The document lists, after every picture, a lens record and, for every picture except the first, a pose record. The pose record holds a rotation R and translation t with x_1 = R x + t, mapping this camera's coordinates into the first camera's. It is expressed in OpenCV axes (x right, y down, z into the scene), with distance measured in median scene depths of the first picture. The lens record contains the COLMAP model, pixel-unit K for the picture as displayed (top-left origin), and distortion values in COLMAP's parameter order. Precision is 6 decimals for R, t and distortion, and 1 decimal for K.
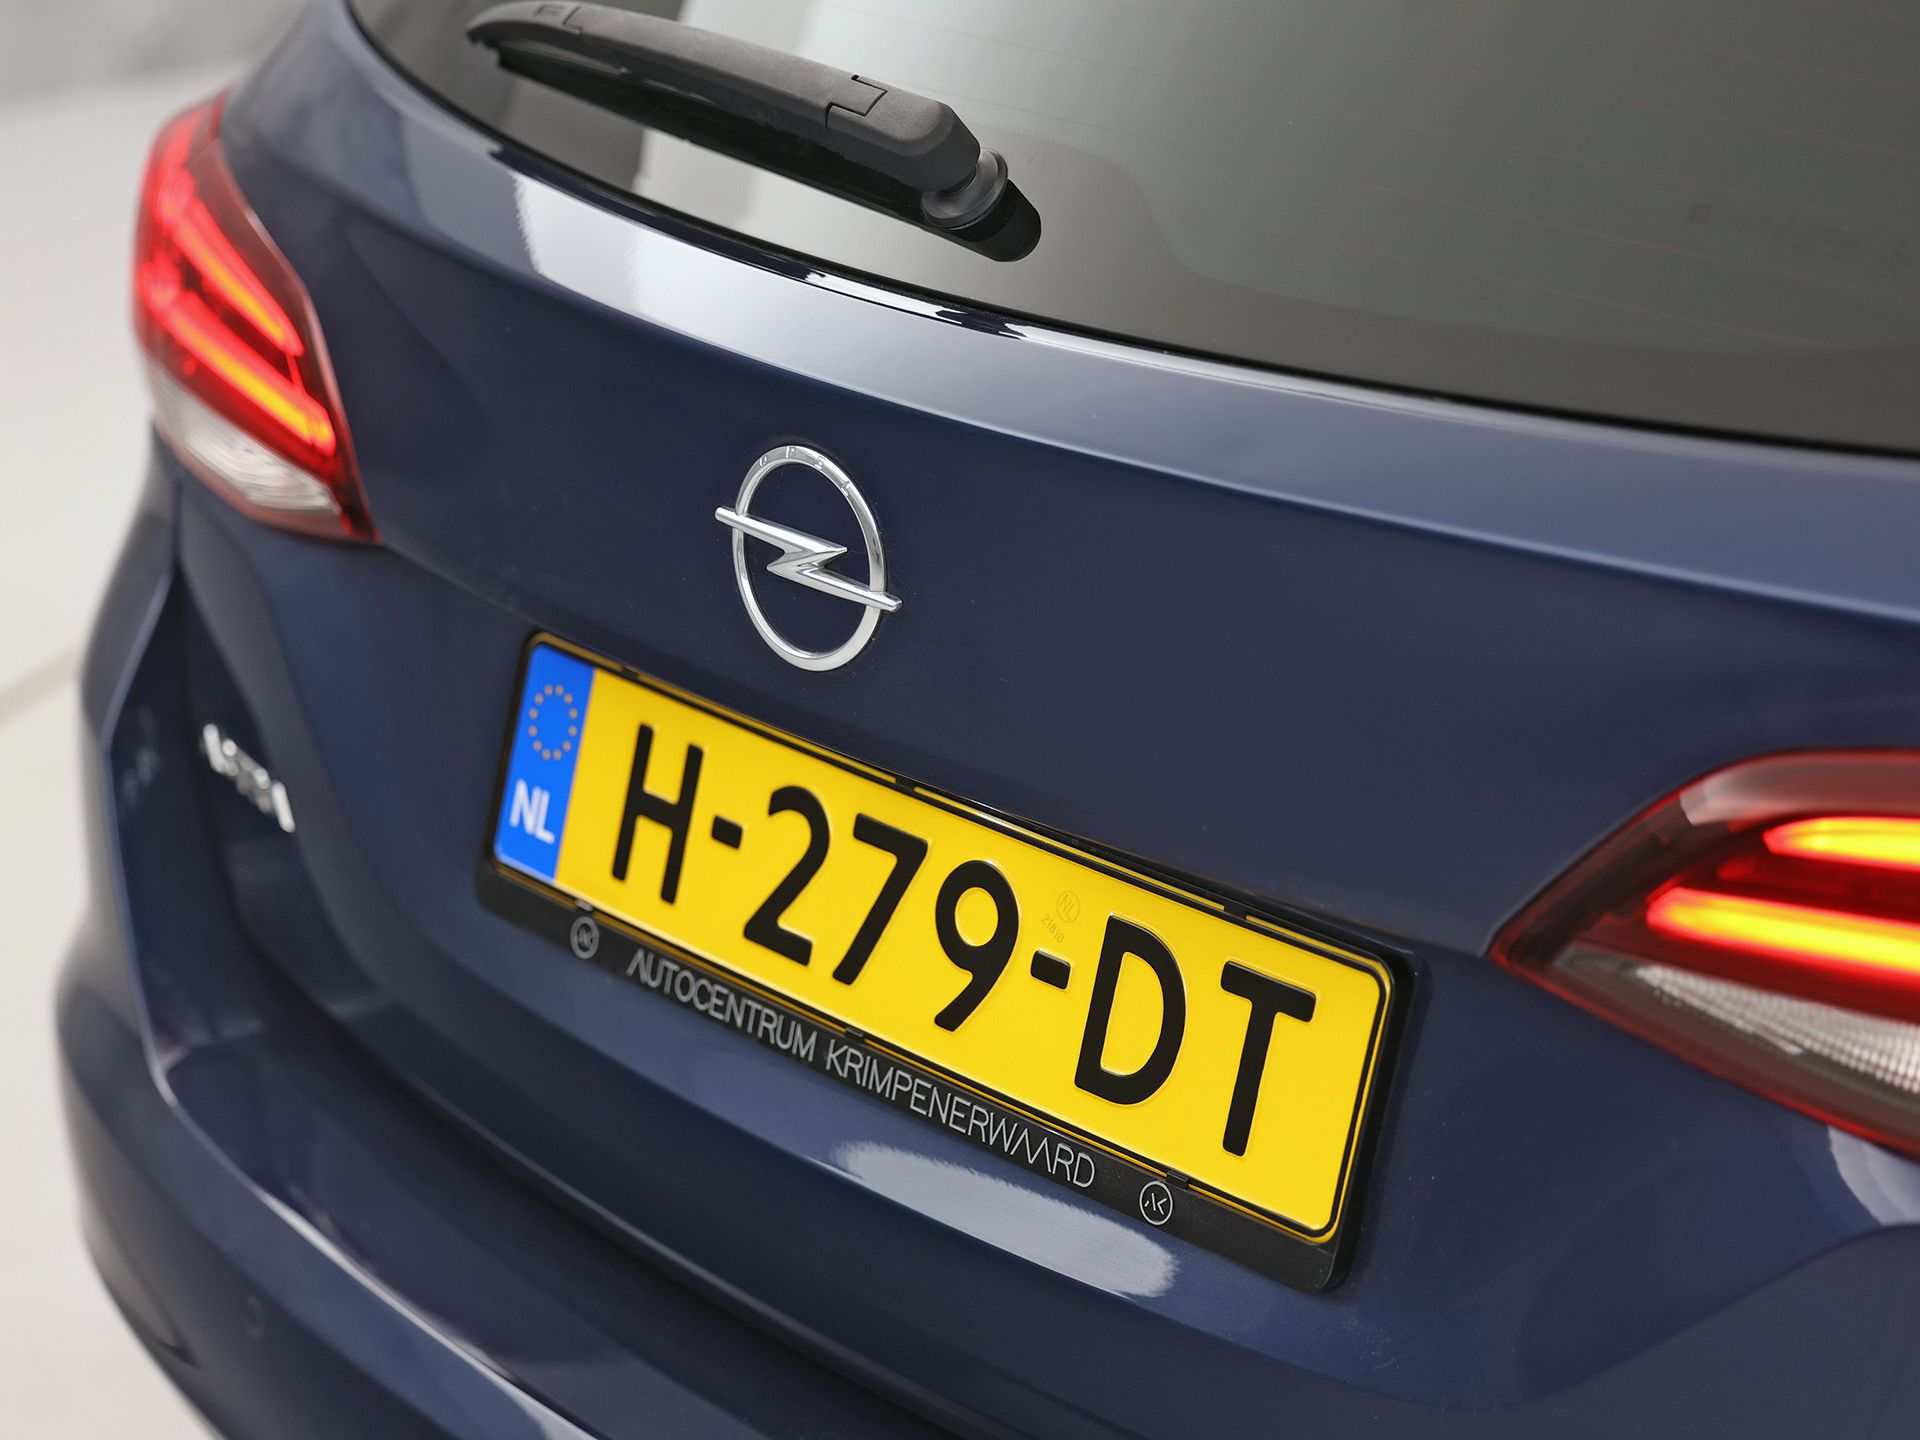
lens RADIAL K [[4398.8, 0, 960.0], [0, 4398.8, 720.0], [0, 0, 1]] dist [-0.103057, -0.252923]
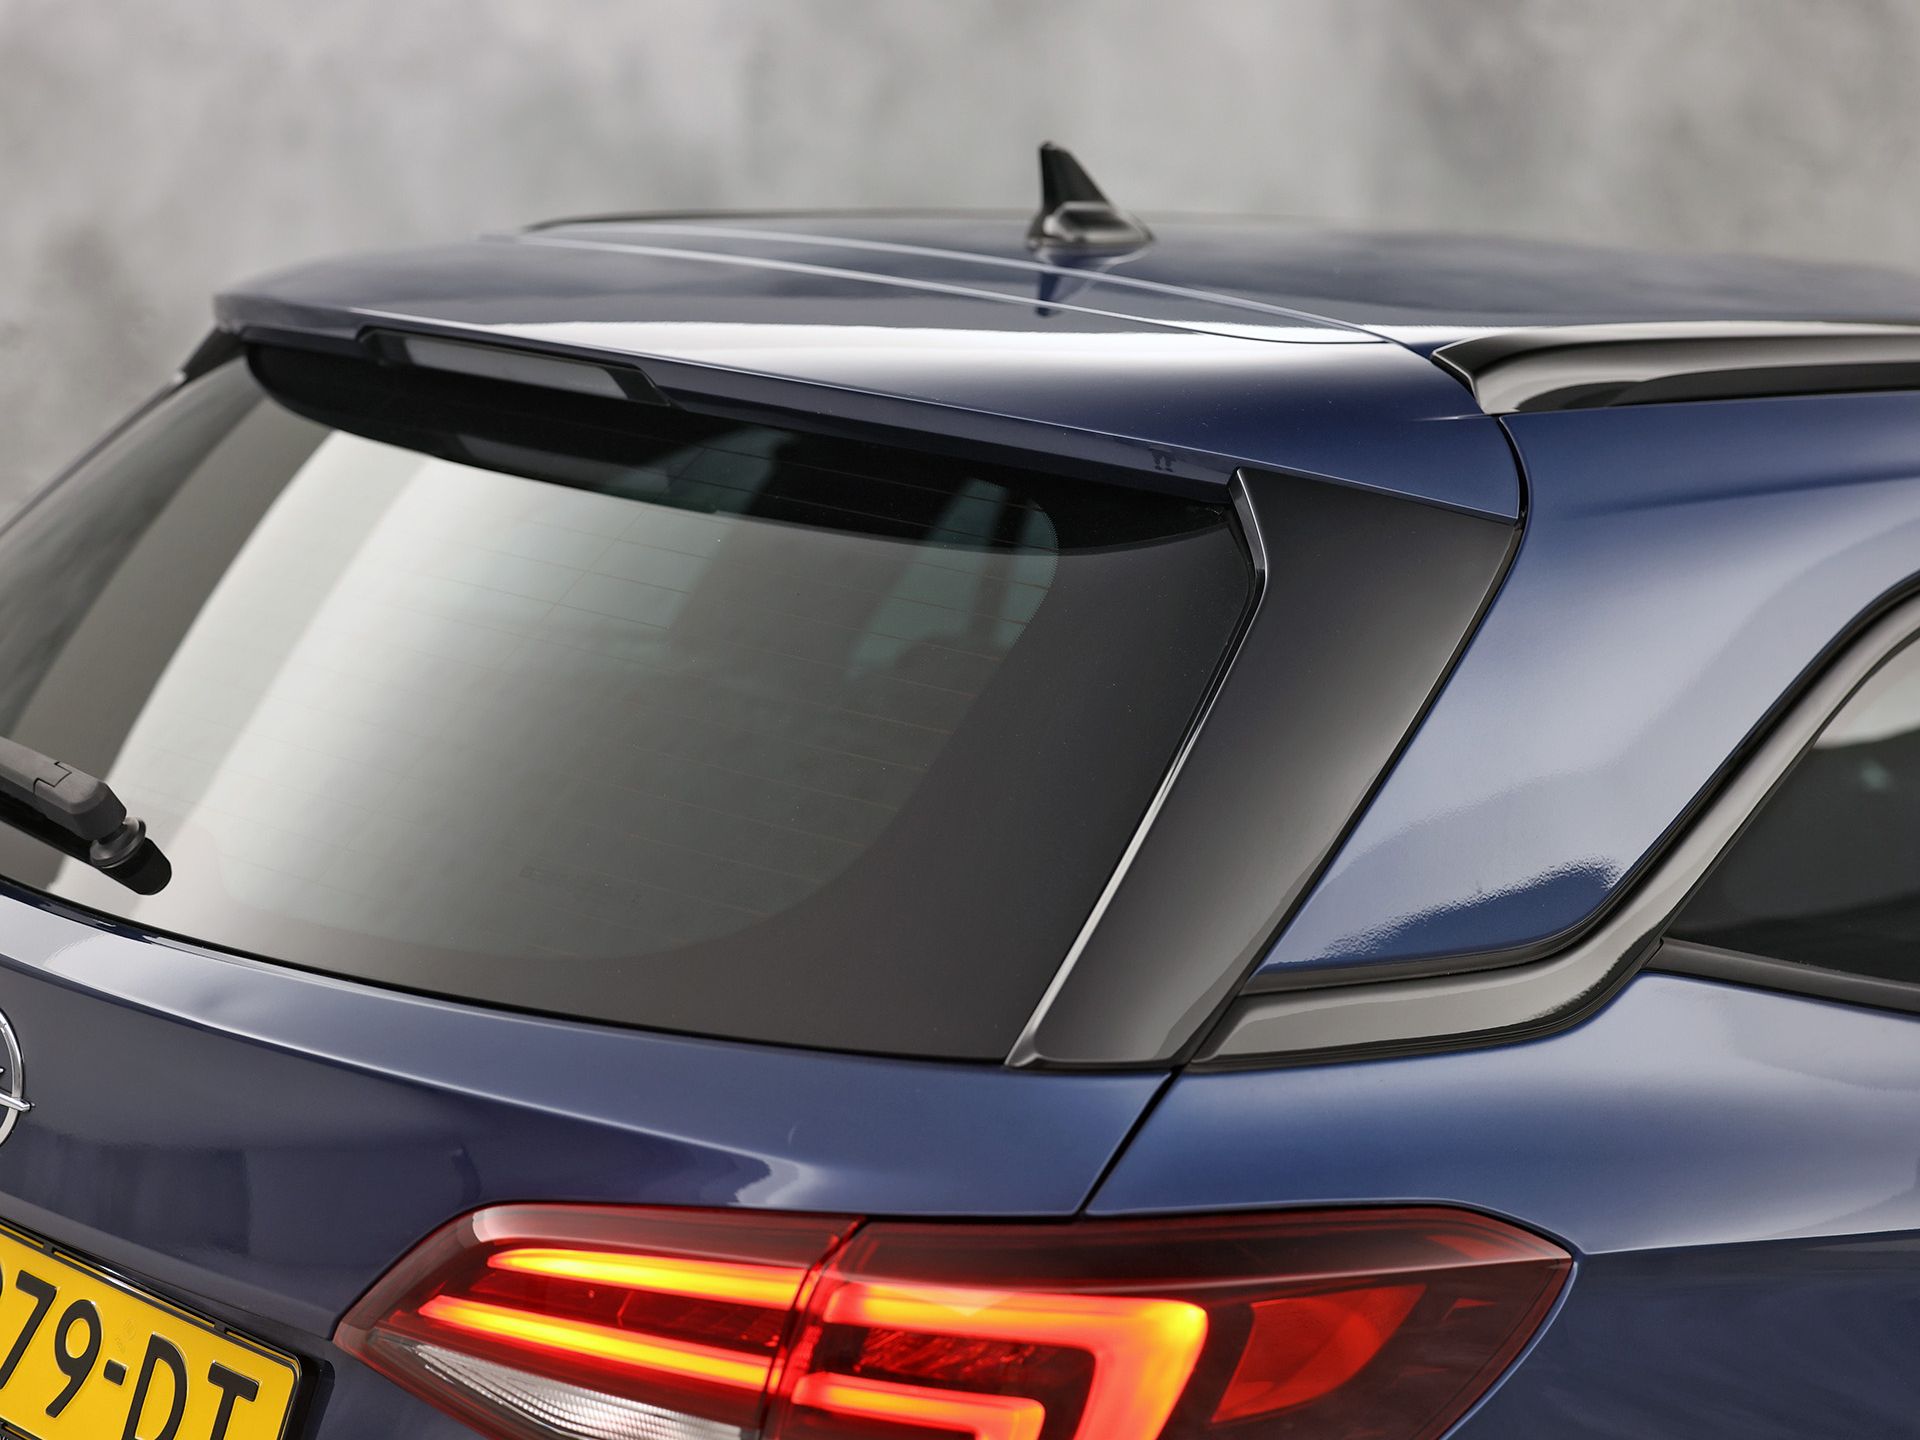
lens RADIAL K [[4493.0, 0, 960.0], [0, 4493.0, 720.0], [0, 0, 1]] dist [-0.069439, -0.666397]
pose [[0.996608, 0.082096, -0.005791, 0.288221], [-0.081373, 0.972410, -0.218628, 0.146269], [-0.012318, 0.218357, 0.975791, -0.490051]]
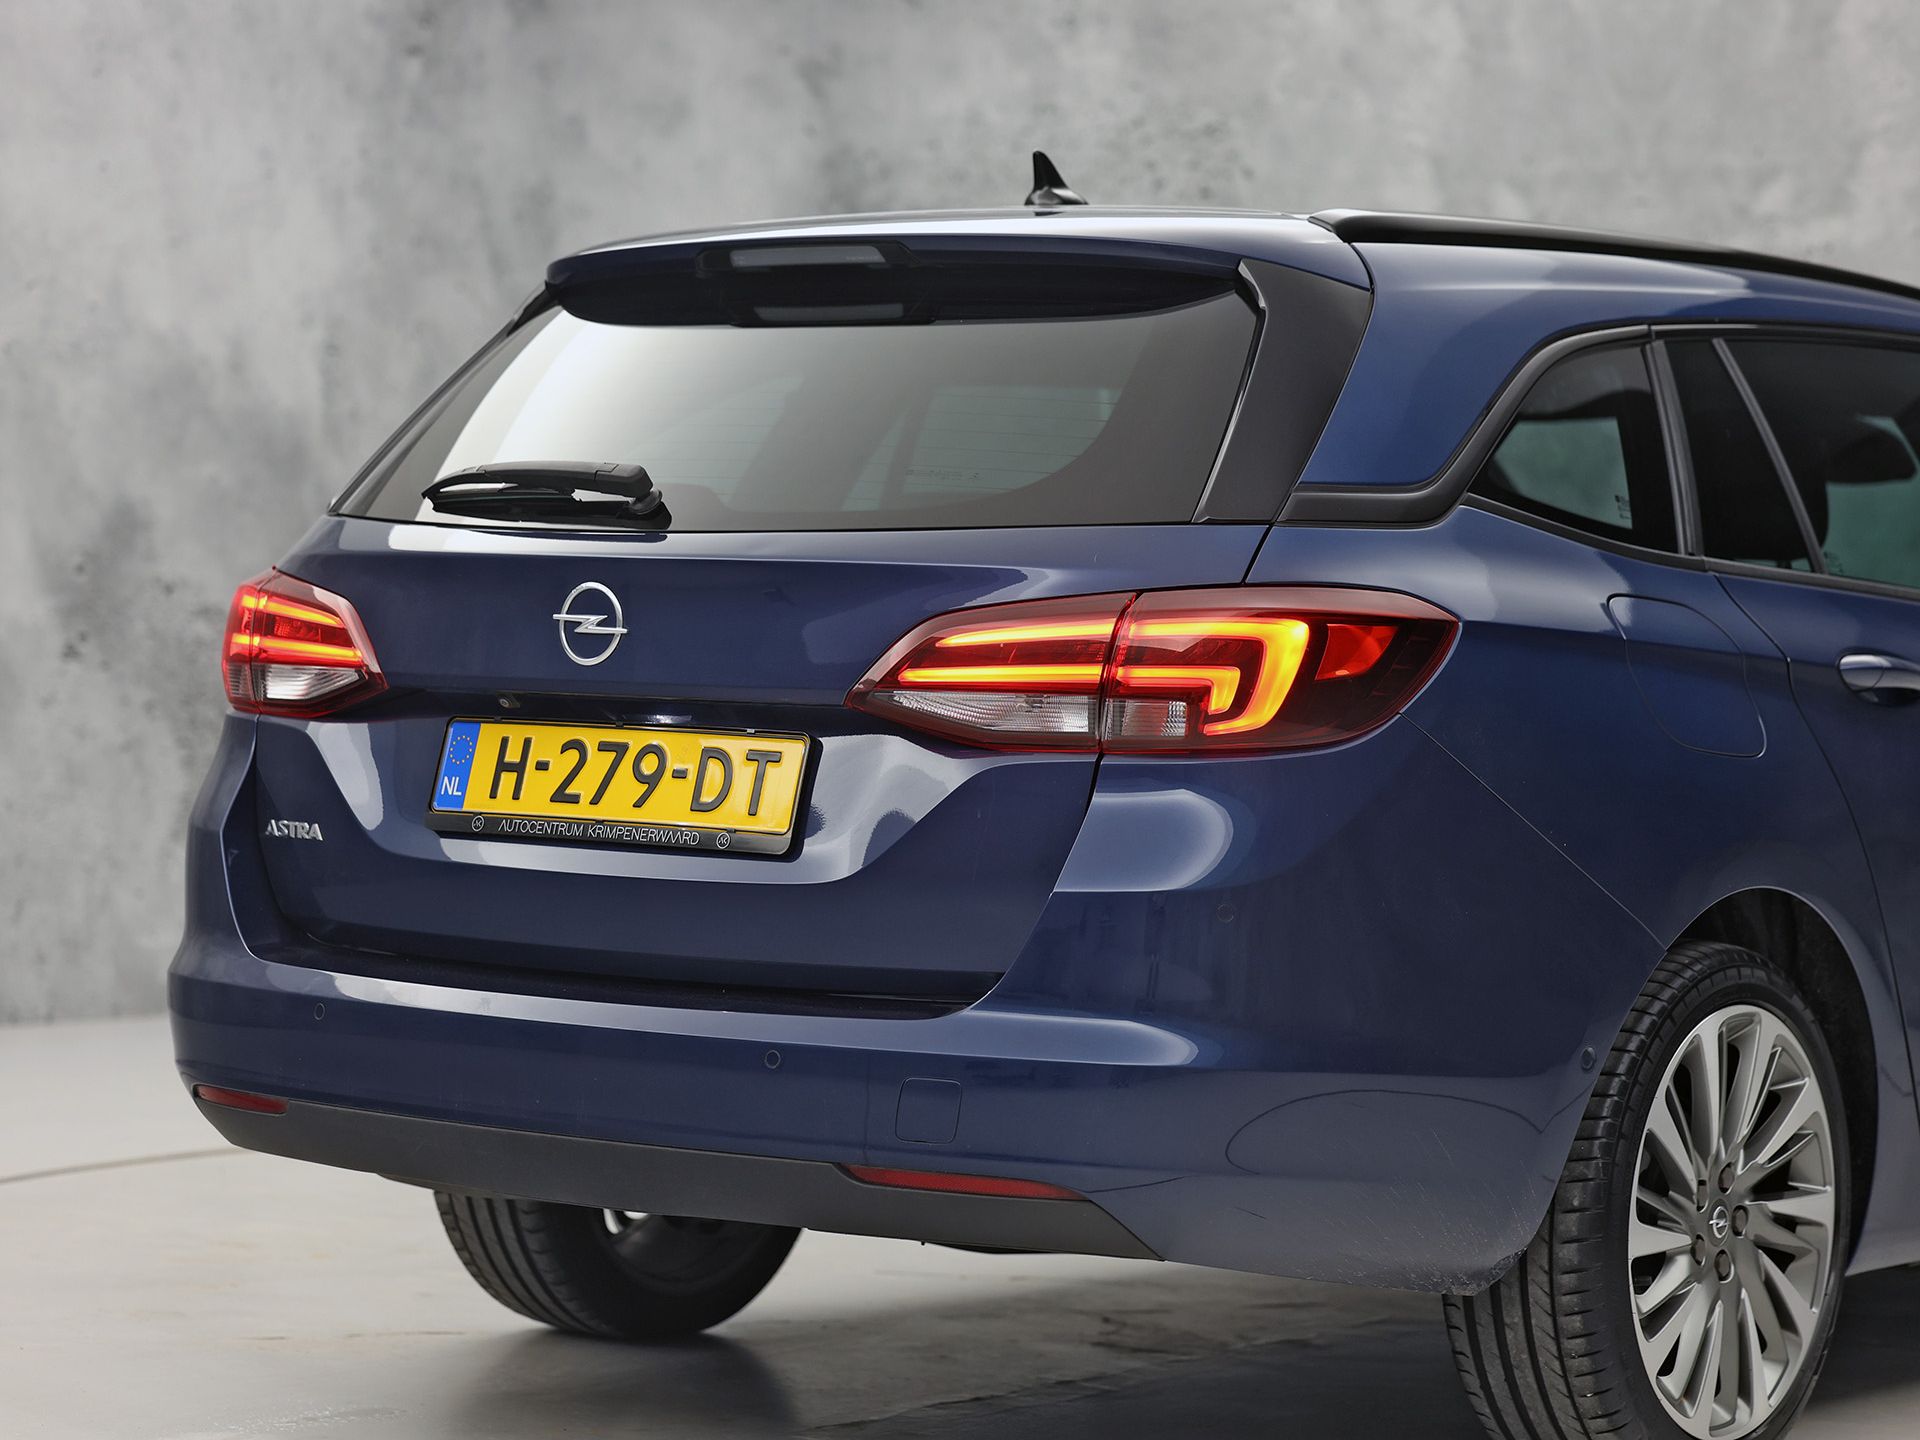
lens RADIAL K [[4478.8, 0, 960.0], [0, 4478.8, 720.0], [0, 0, 1]] dist [-0.101121, -0.150533]
pose [[0.984595, 0.022967, 0.173337, -0.285661], [0.033661, 0.947897, -0.316794, 0.896944], [-0.171582, 0.317749, 0.932521, -1.595648]]
